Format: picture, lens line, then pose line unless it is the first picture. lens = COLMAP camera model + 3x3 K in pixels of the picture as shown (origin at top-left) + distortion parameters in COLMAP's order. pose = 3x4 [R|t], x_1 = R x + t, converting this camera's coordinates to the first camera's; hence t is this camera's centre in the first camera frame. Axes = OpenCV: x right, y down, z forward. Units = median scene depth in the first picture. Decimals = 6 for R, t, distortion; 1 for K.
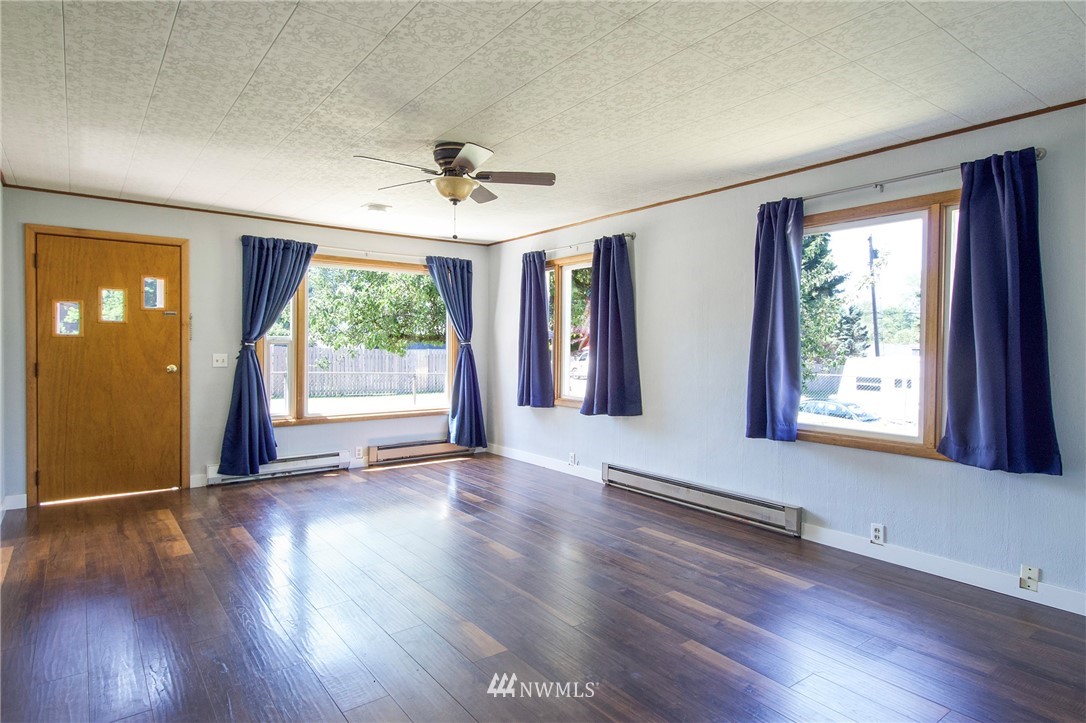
lens RADIAL K [[606.9, 0, 548.0], [0, 606.9, 354.3], [0, 0, 1]] dist [0.033412, -0.027006]
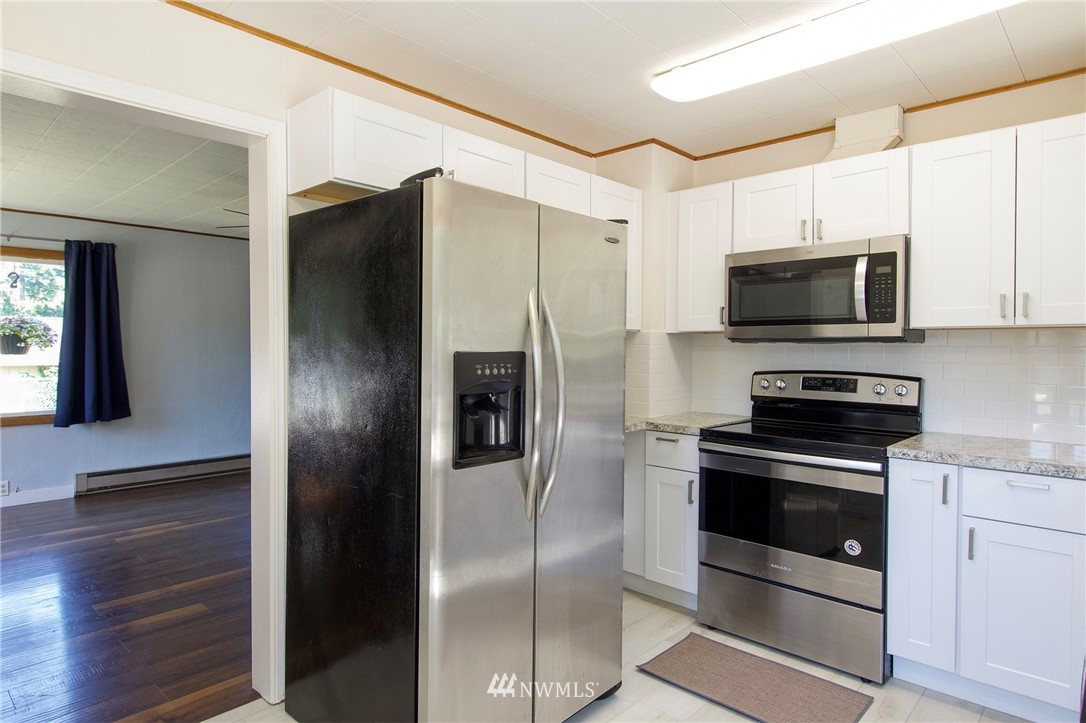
lens RADIAL K [[641.4, 0, 538.6], [0, 641.4, 349.1], [0, 0, 1]] dist [-0.013887, -0.000756]
pose [[-0.172070, -0.014434, 0.984979, -1.098167], [0.015172, 0.999735, 0.017300, -0.026799], [-0.984968, 0.017921, -0.171806, 0.488840]]
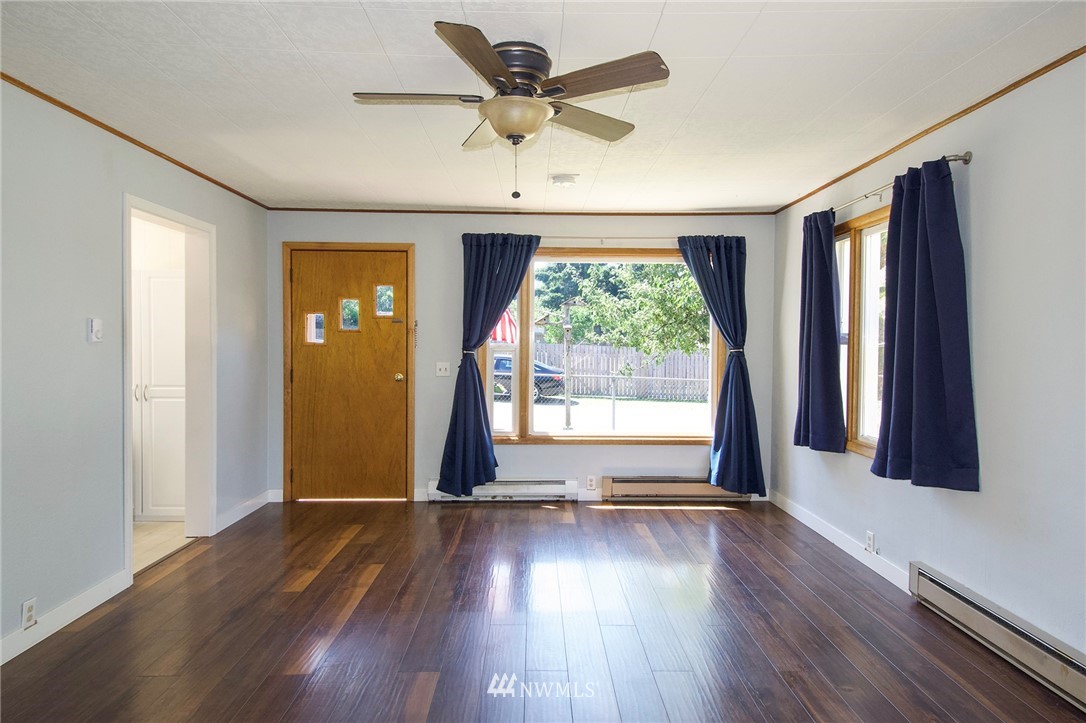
lens RADIAL K [[636.3, 0, 548.4], [0, 636.3, 354.1], [0, 0, 1]] dist [0.027093, -0.001475]
pose [[0.808138, 0.009094, -0.588923, 0.184313], [-0.008475, 0.999957, 0.003812, -0.019857], [0.588932, 0.001910, 0.808180, 0.327921]]
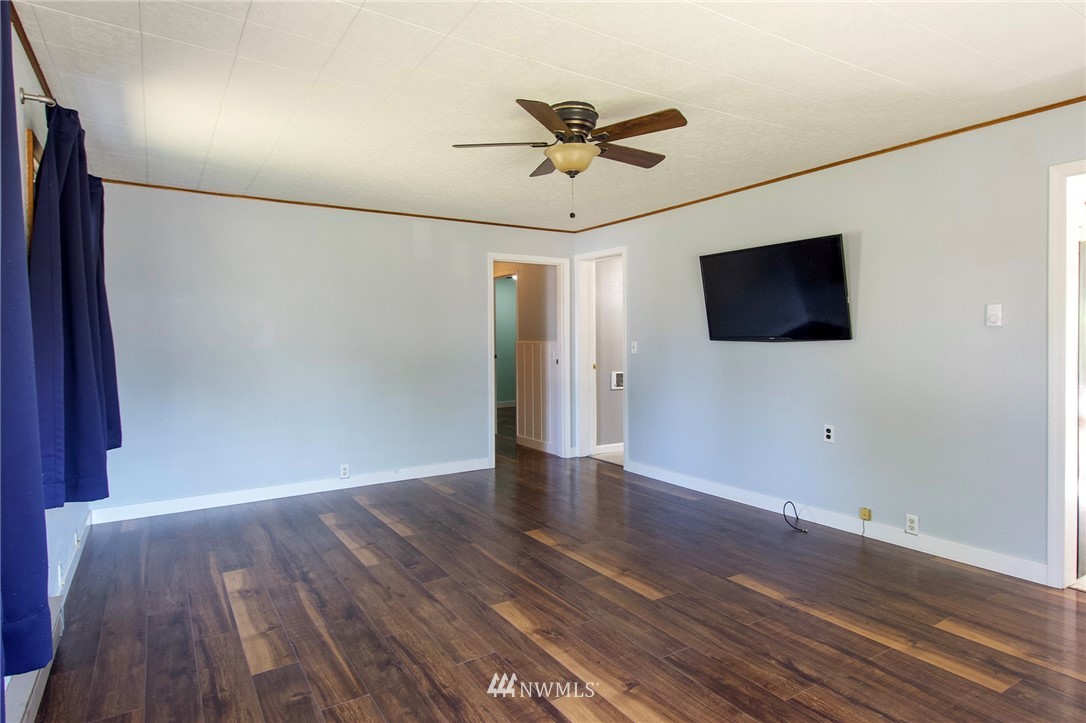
lens RADIAL K [[606.9, 0, 548.0], [0, 606.9, 354.3], [0, 0, 1]] dist [0.033412, -0.027006]
pose [[-0.996515, 0.000328, 0.083416, -0.129743], [0.003721, 0.999172, 0.040521, -0.023643], [-0.083333, 0.040690, -0.995691, 1.261119]]
